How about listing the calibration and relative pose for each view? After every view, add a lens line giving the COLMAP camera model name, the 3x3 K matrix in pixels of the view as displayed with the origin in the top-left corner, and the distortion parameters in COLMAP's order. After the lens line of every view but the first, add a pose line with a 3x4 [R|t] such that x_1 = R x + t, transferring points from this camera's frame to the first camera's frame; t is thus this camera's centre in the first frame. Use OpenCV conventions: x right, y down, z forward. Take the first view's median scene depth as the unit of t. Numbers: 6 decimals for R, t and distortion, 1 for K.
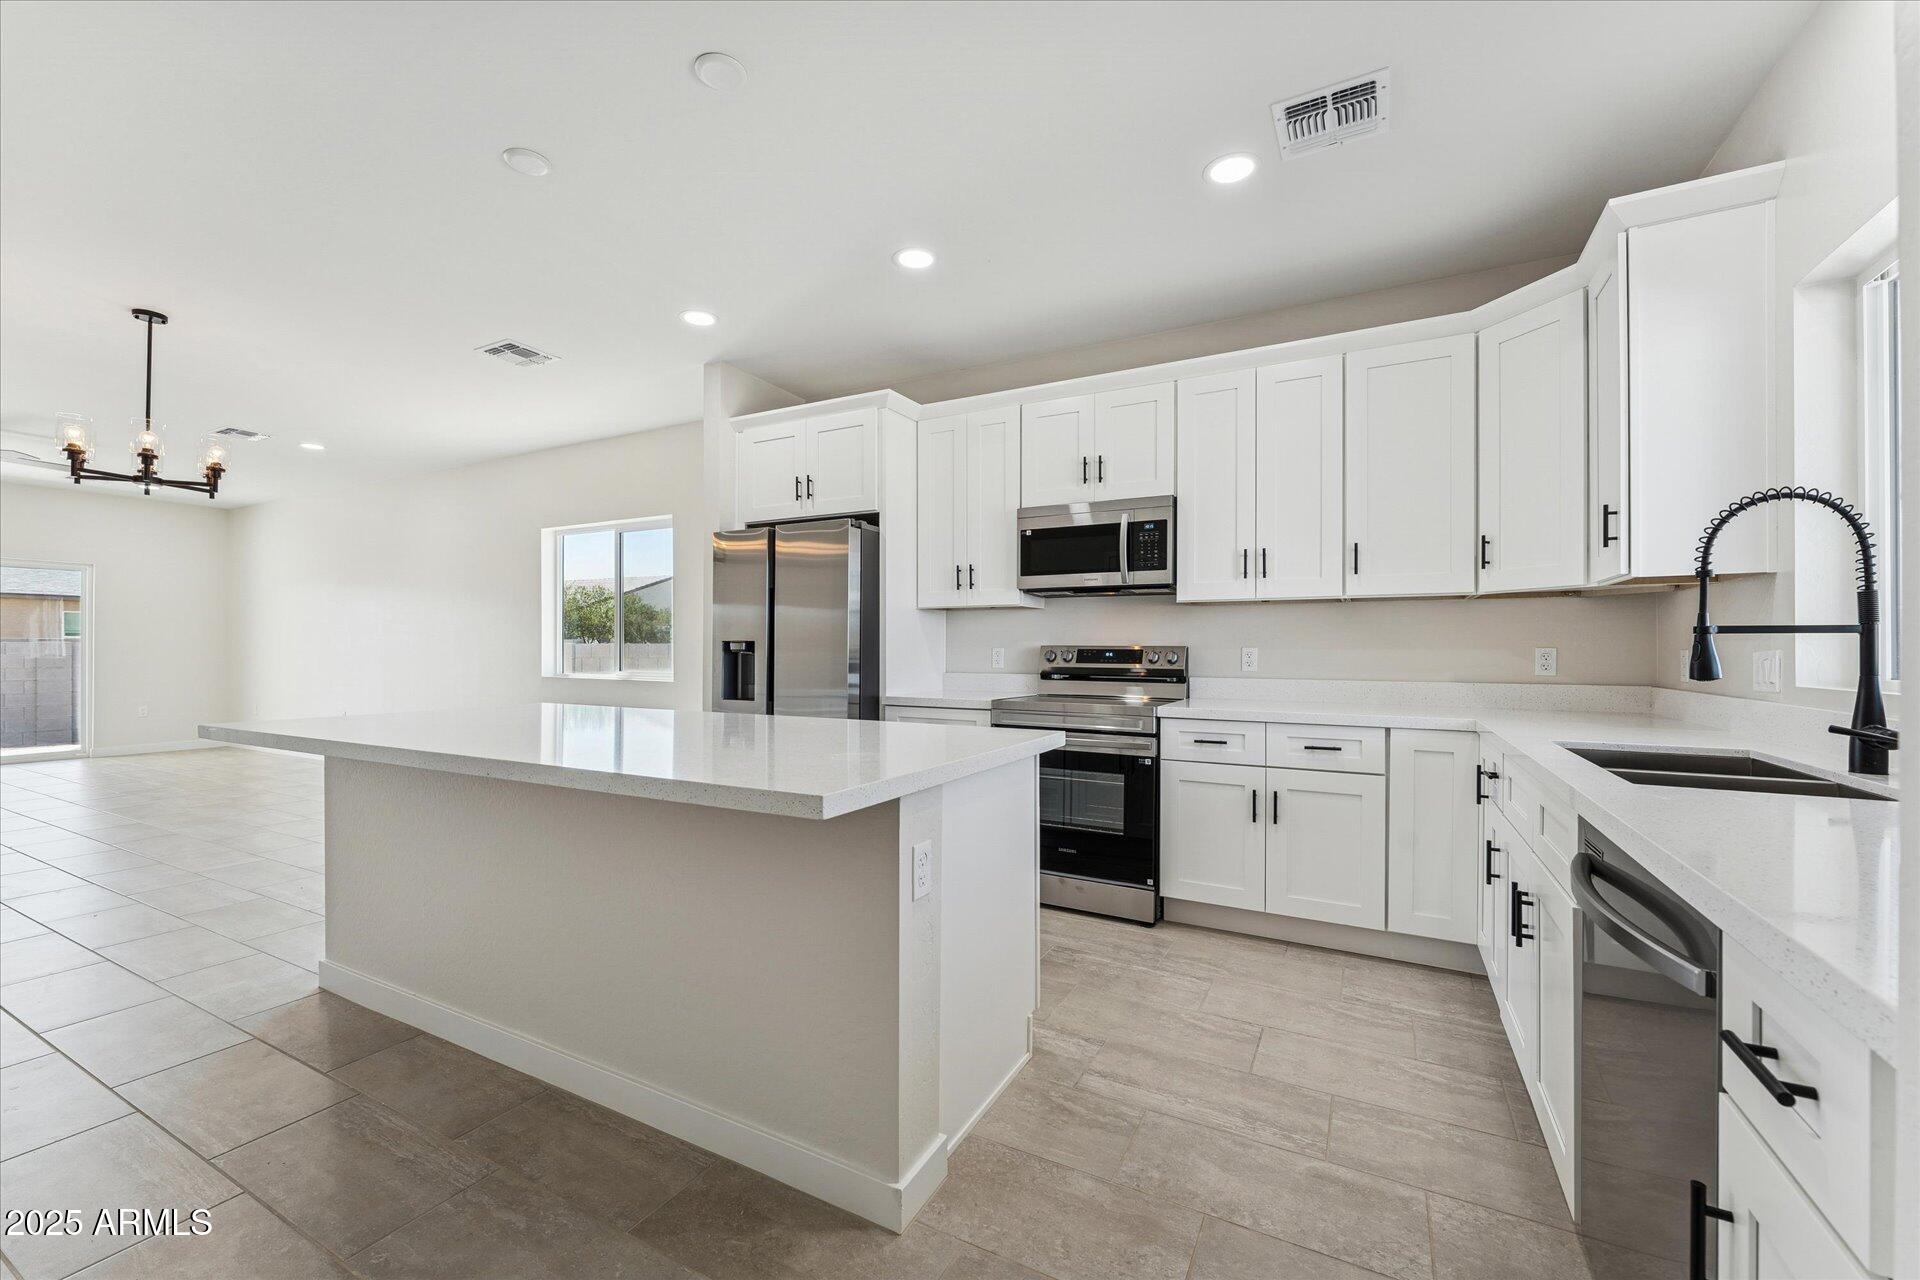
lens RADIAL K [[802.5, 0, 979.1], [0, 802.5, 654.8], [0, 0, 1]] dist [0.016150, -0.000142]
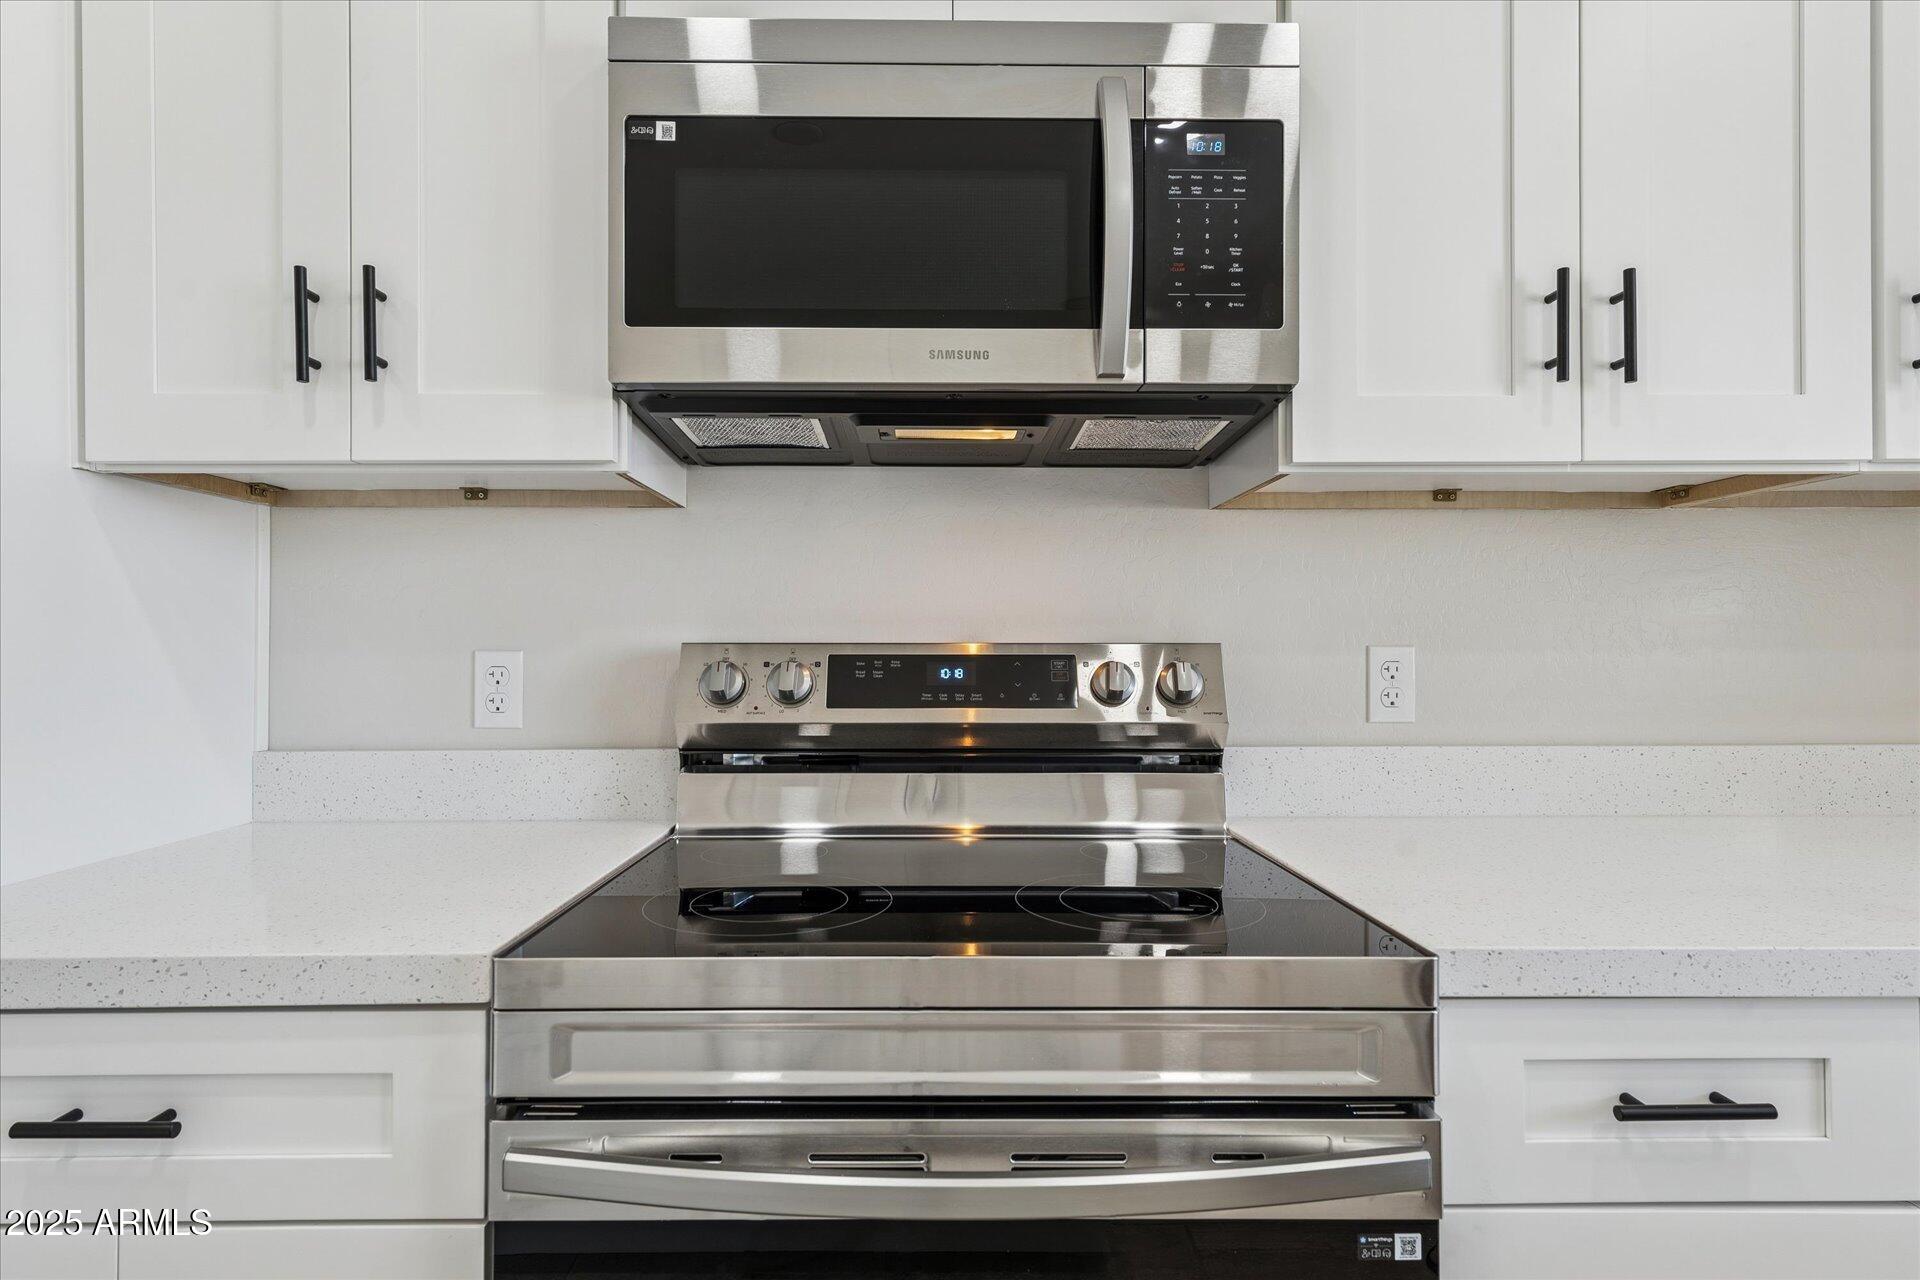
lens RADIAL K [[977.0, 0, 906.2], [0, 977.0, 645.6], [0, 0, 1]] dist [0.002473, 0.000033]
pose [[0.887639, -0.006151, 0.460499, -0.003863], [0.006493, 0.999979, 0.000841, -0.010081], [-0.460495, 0.002244, 0.887660, 0.702127]]
